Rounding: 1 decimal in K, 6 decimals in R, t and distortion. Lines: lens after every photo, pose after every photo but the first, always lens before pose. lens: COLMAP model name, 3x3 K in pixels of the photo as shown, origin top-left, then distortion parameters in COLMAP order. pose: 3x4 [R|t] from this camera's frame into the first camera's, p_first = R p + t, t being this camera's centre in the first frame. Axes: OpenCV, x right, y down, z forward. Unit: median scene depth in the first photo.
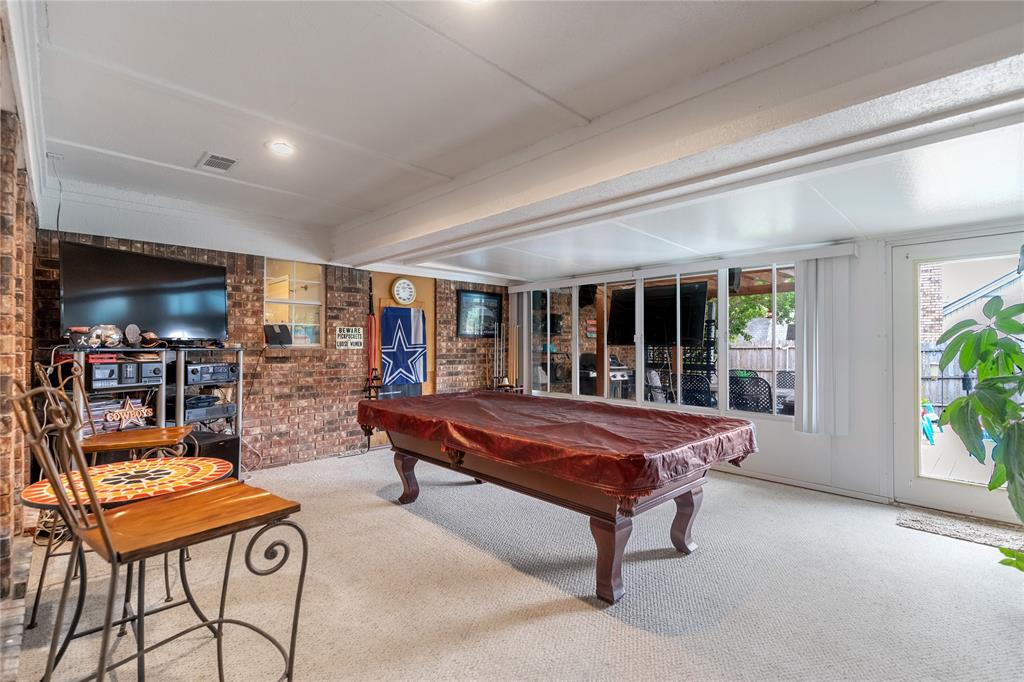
lens RADIAL K [[470.9, 0, 512.0], [0, 470.9, 341.1], [0, 0, 1]] dist [0.009855, -0.002211]
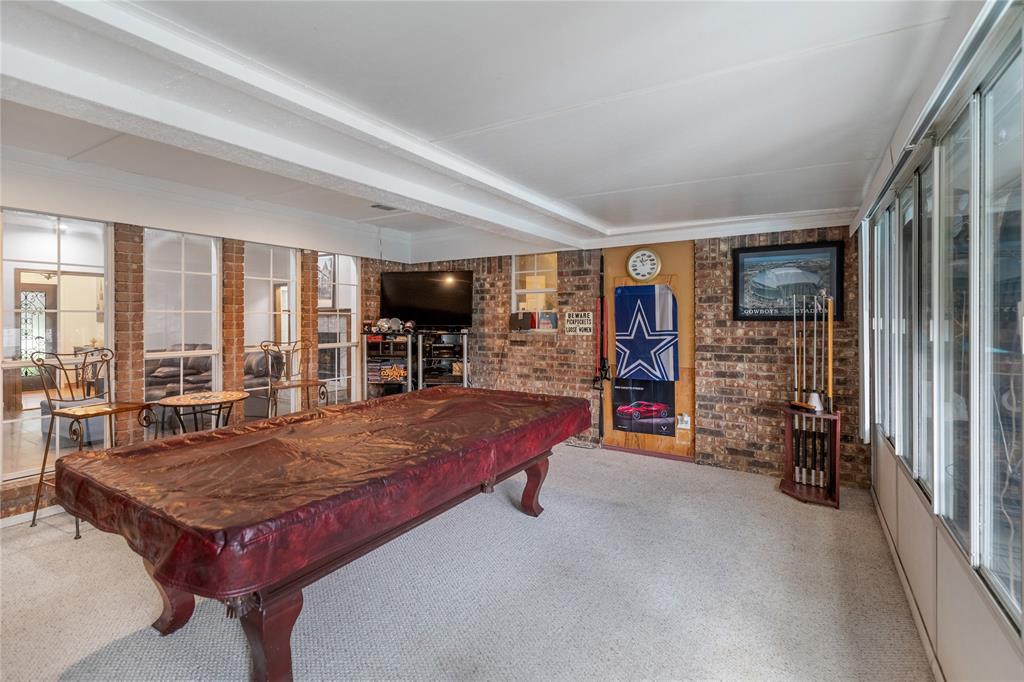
lens RADIAL K [[470.9, 0, 510.3], [0, 470.9, 321.0], [0, 0, 1]] dist [0.009855, -0.002211]
pose [[0.235580, 0.003565, -0.971849, 0.513363], [0.014409, 0.999871, 0.007161, -0.019099], [0.971748, -0.015690, 0.235498, 0.598140]]
